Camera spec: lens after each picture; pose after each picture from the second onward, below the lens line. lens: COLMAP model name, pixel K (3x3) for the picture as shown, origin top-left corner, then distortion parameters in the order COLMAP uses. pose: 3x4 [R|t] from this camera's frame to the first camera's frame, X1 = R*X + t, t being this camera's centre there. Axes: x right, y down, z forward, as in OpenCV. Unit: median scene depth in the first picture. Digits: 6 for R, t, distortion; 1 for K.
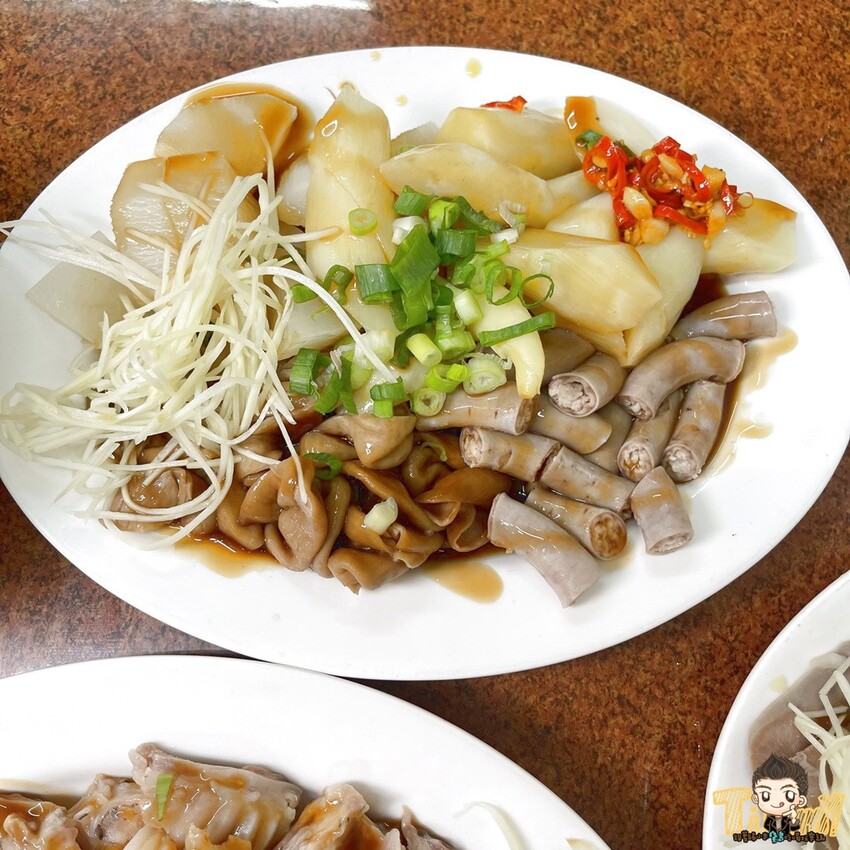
lens RADIAL K [[862.7, 0, 431.6], [0, 862.7, 428.1], [0, 0, 1]] dist [-0.015583, 0.000000]
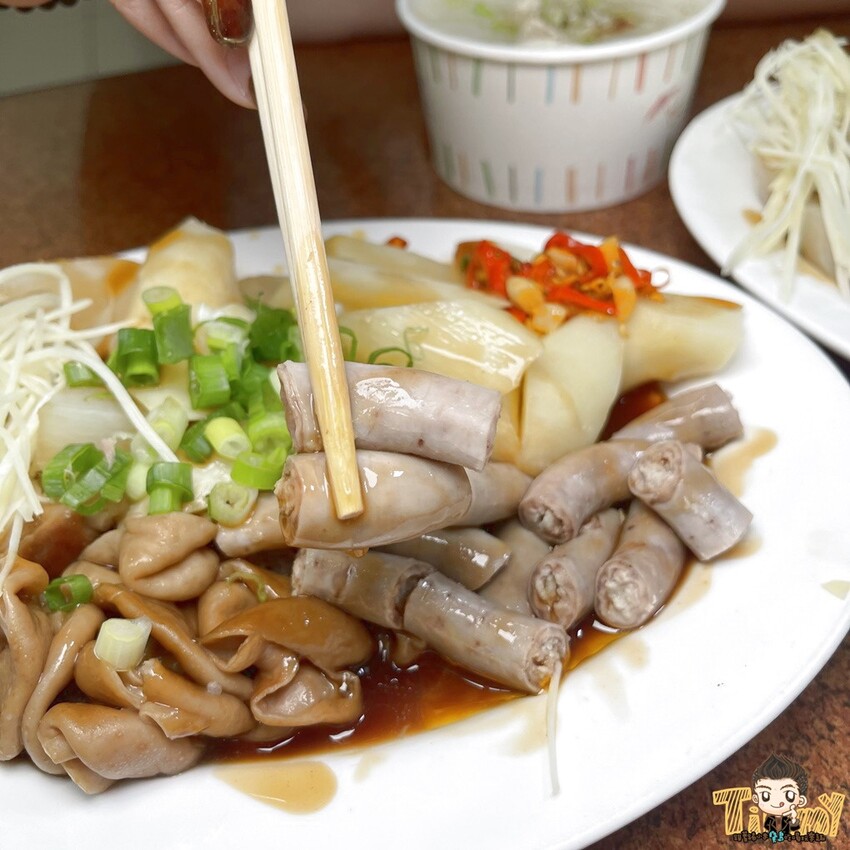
lens RADIAL K [[862.7, 0, 424.8], [0, 862.7, 431.1], [0, 0, 1]] dist [-0.015583, 0.000000]
pose [[0.989415, -0.090482, -0.113454, 0.230048], [0.016102, 0.845436, -0.533834, 0.289774], [0.144220, 0.526356, 0.837944, 0.377594]]
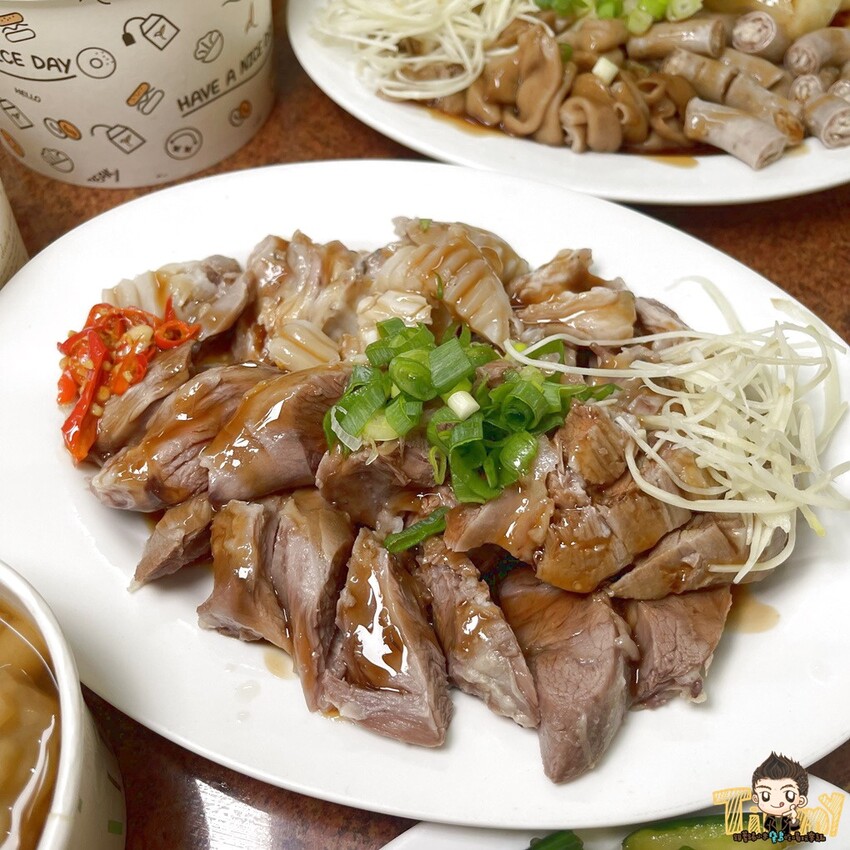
lens RADIAL K [[862.7, 0, 427.2], [0, 862.7, 425.4], [0, 0, 1]] dist [-0.015583, 0.000000]
pose [[0.993547, 0.055924, -0.098673, -0.150063], [-0.084246, 0.946366, -0.311919, 0.919840], [0.075937, 0.318219, 0.944971, -0.037324]]
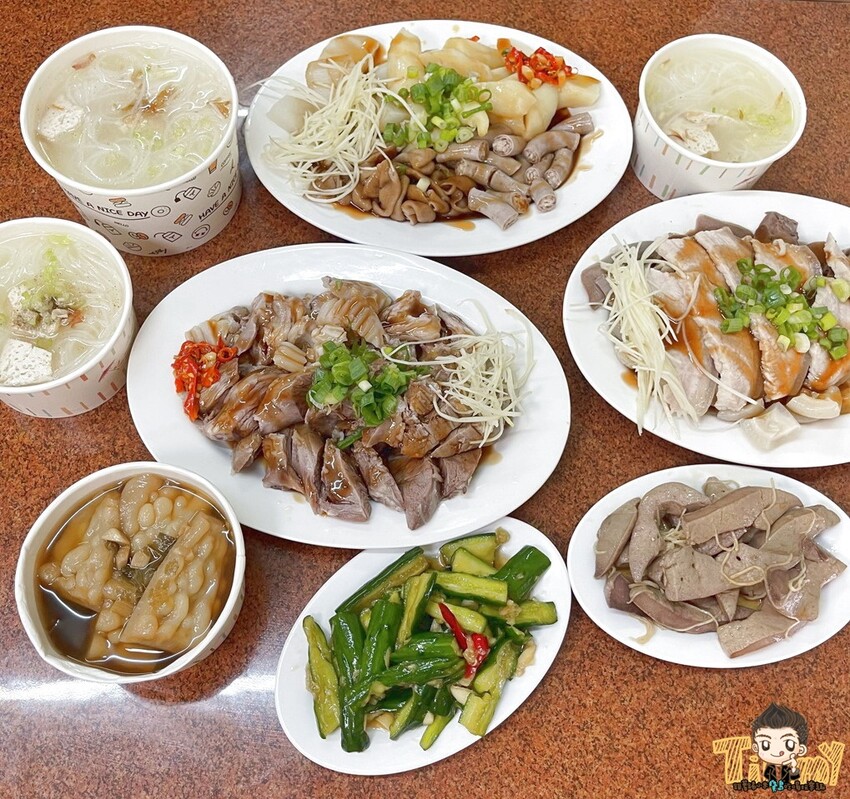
lens RADIAL K [[808.4, 0, 419.8], [0, 808.4, 406.7], [0, 0, 1]] dist [-0.004358, 0.000000]
pose [[0.999730, -0.023245, -0.000705, -0.074558], [0.022927, 0.990224, -0.137590, 0.944182], [0.003897, 0.137536, 0.990489, -1.059394]]
